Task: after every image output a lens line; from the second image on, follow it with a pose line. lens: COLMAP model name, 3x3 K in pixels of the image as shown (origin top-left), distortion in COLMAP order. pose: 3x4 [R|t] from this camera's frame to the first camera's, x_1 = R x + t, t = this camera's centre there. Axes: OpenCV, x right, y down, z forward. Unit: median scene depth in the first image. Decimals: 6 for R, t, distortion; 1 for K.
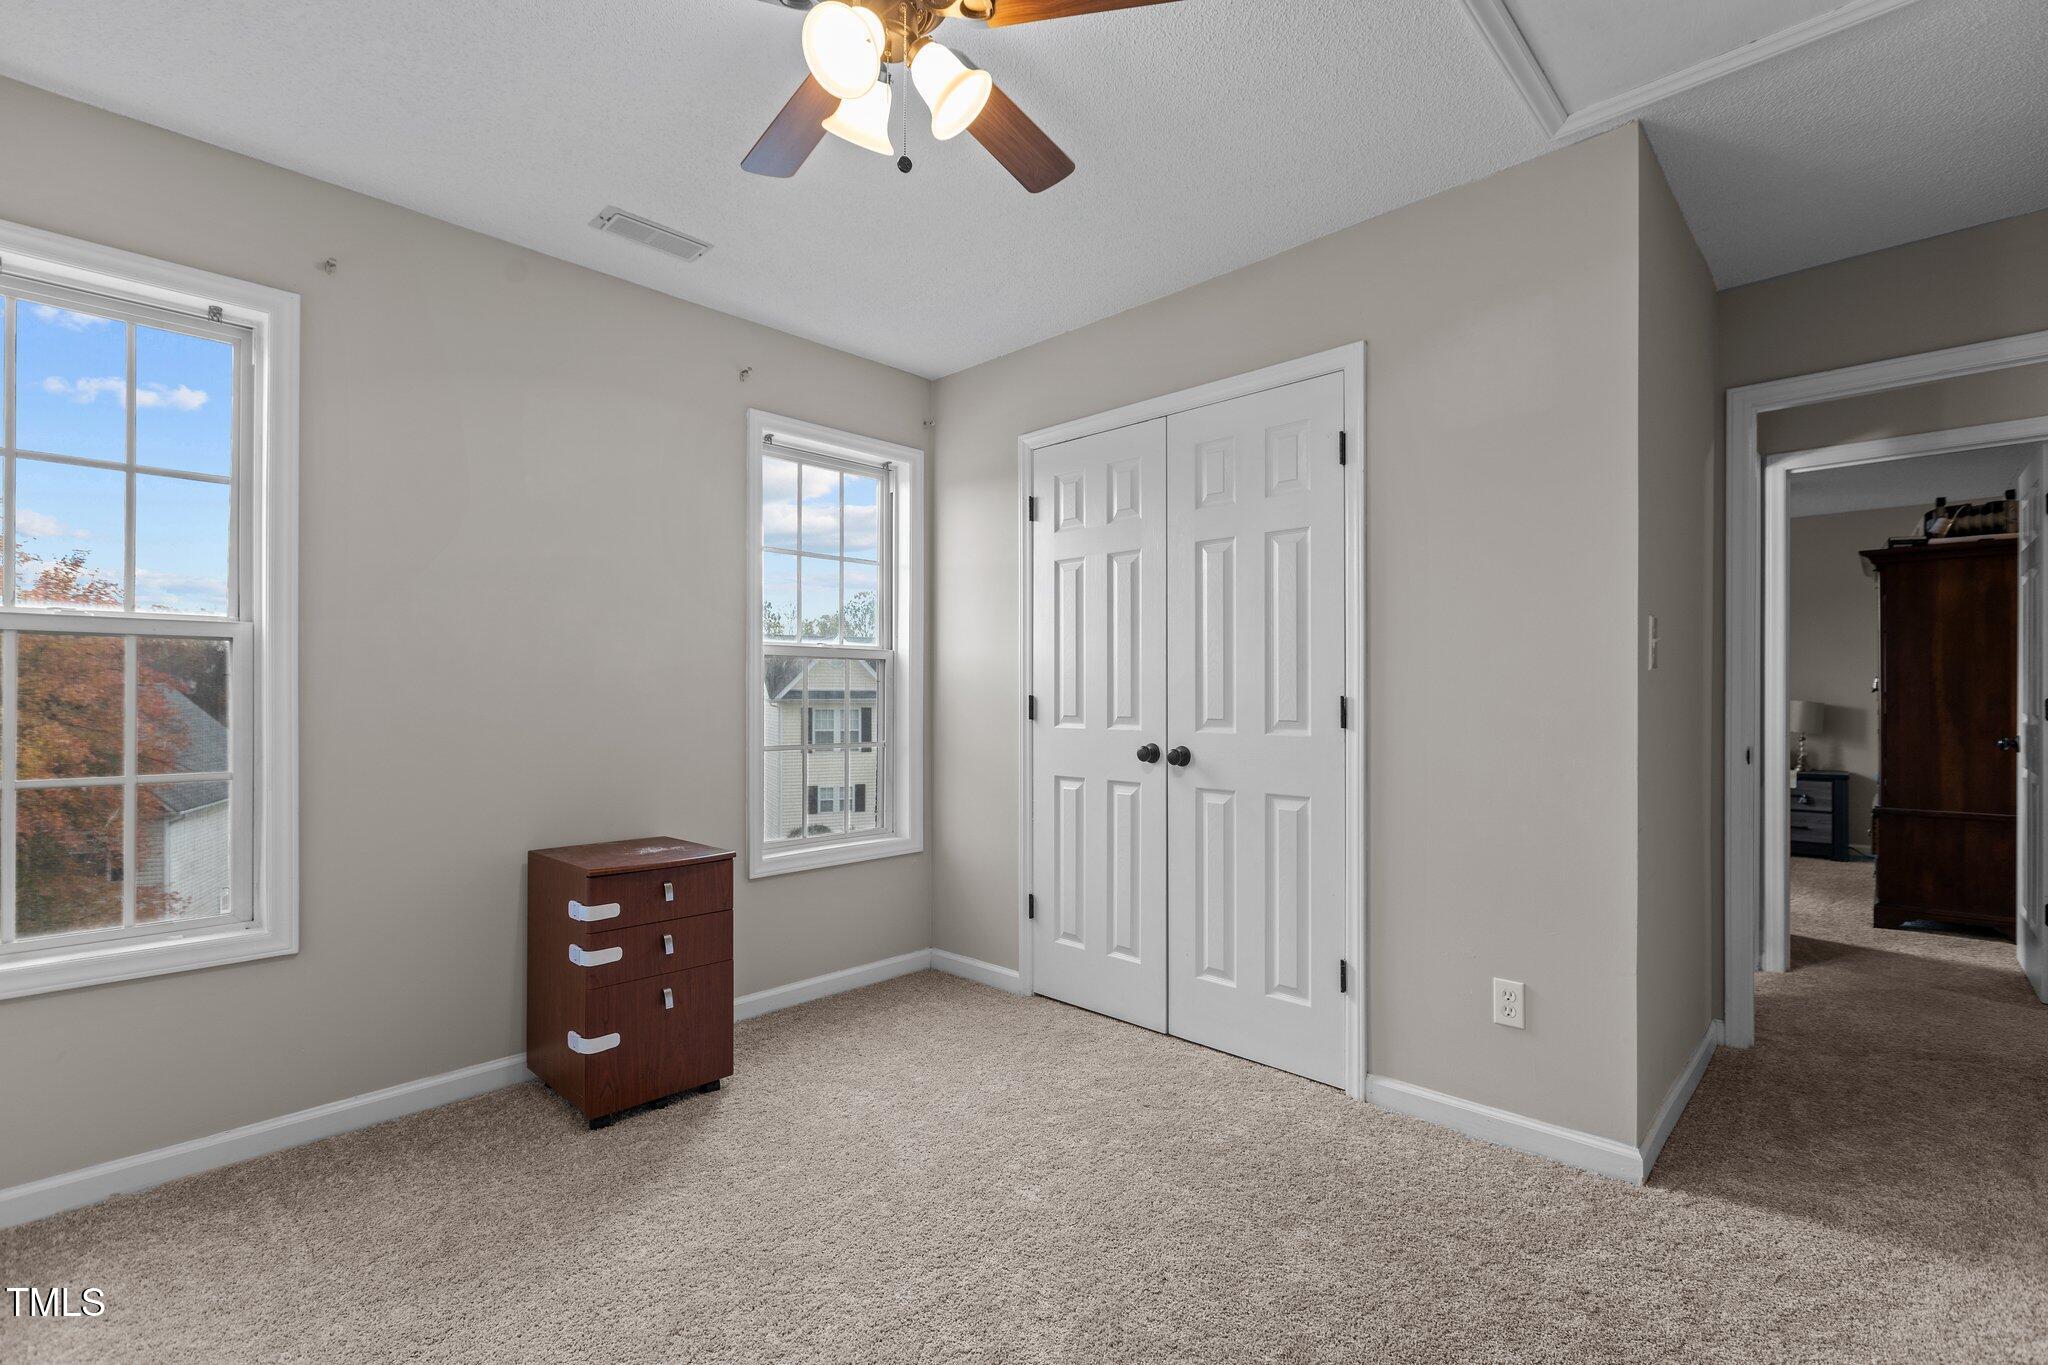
lens RADIAL K [[914.7, 0, 1026.5], [0, 914.7, 689.9], [0, 0, 1]] dist [0.003708, -0.000973]
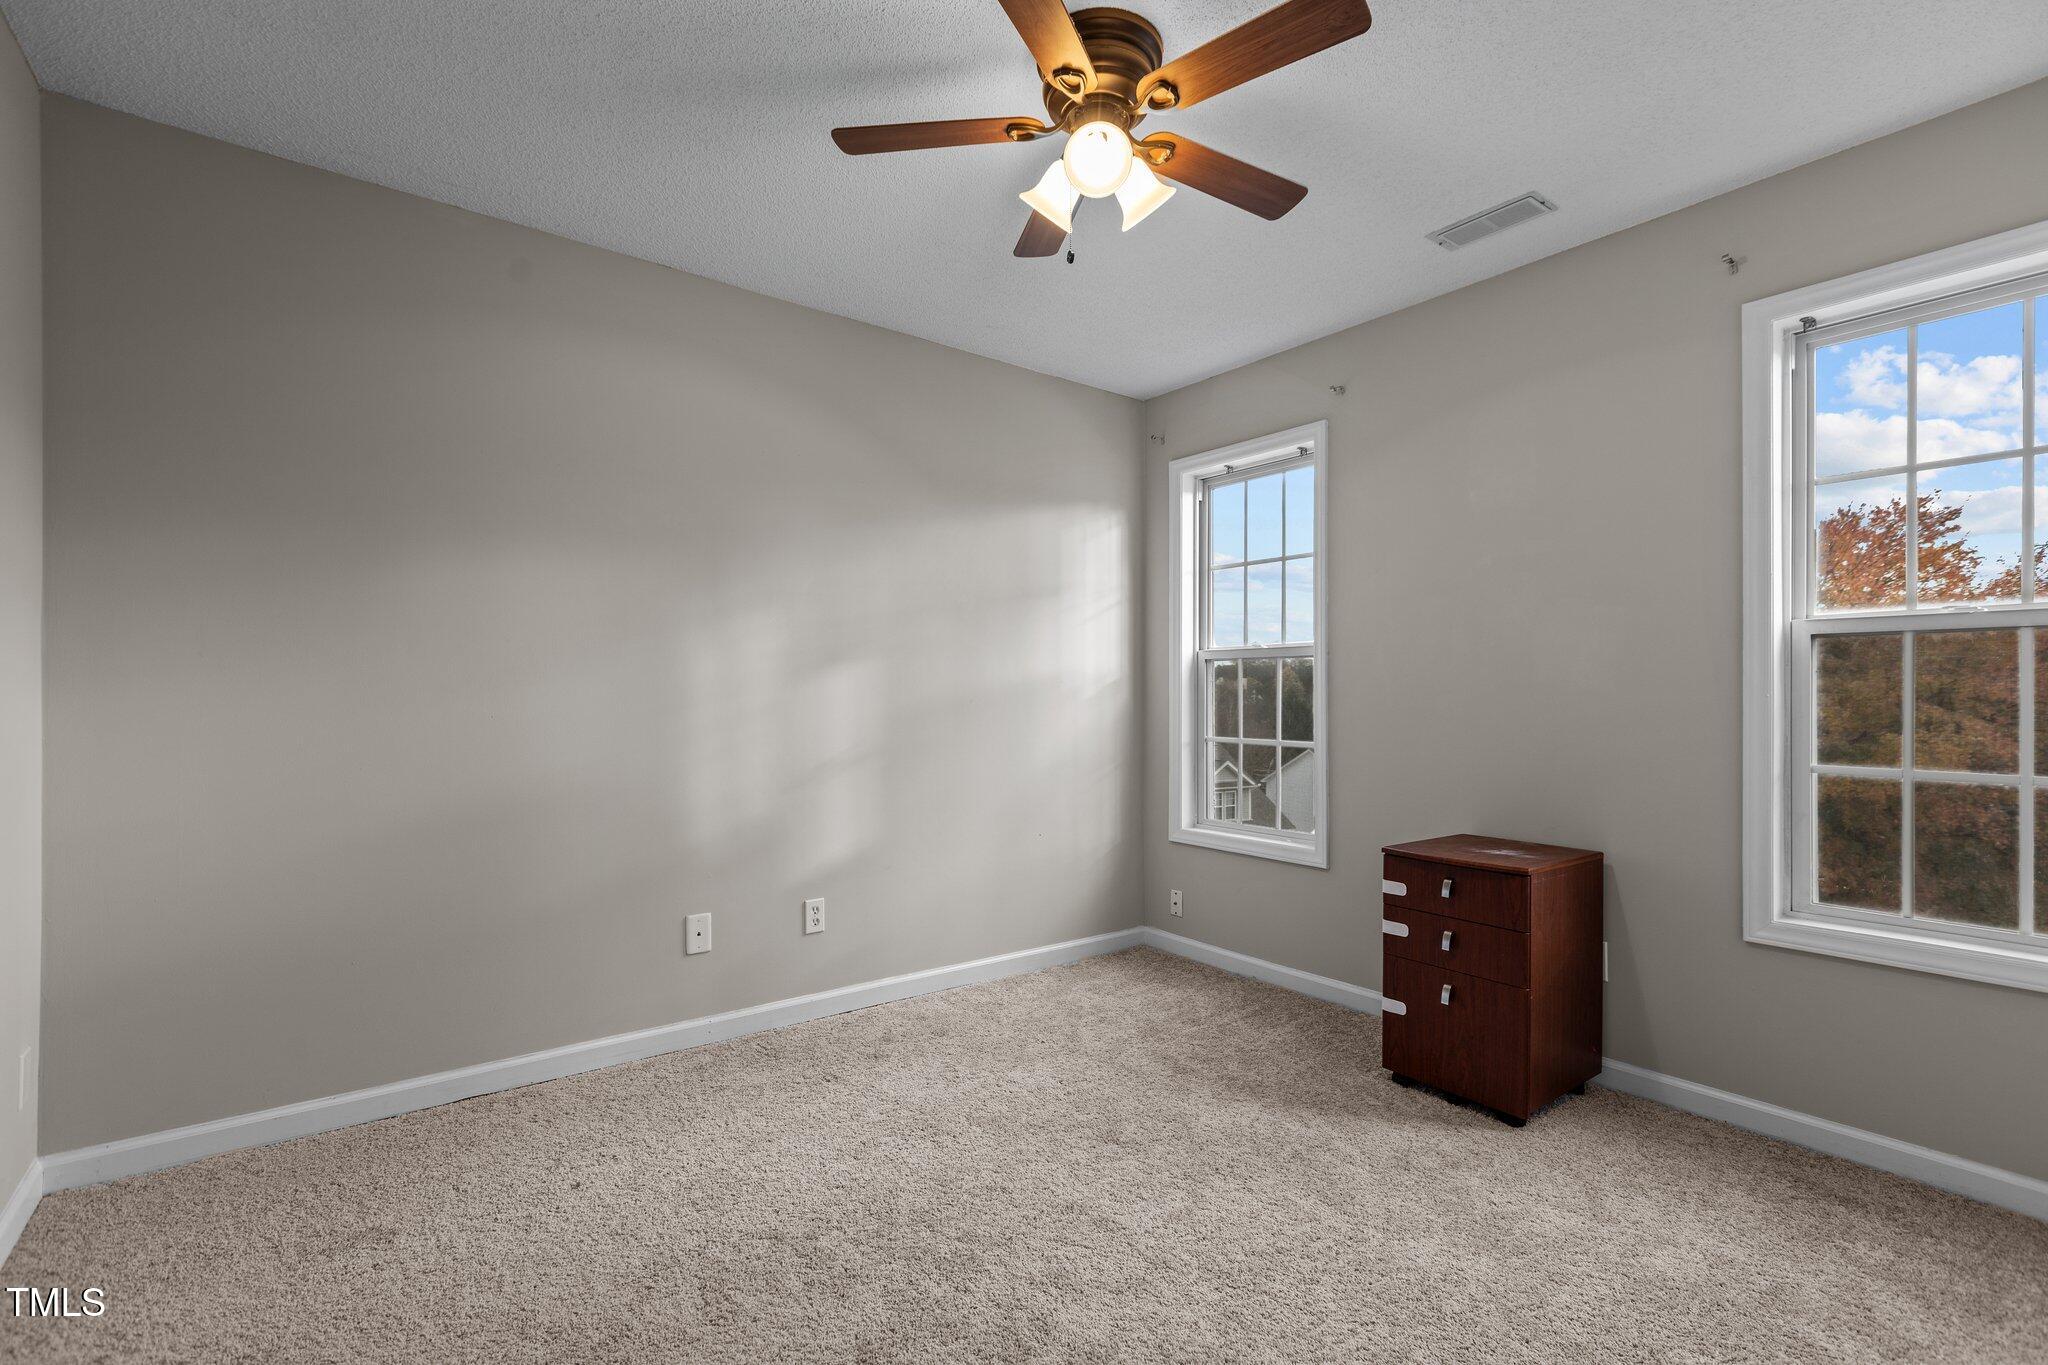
lens RADIAL K [[914.7, 0, 1036.0], [0, 914.7, 684.3], [0, 0, 1]] dist [0.003708, -0.000973]
pose [[-0.144115, -0.006740, -0.989538, 0.660304], [0.006356, 0.999950, -0.007736, 0.001664], [0.989541, -0.007404, -0.144064, 0.692441]]
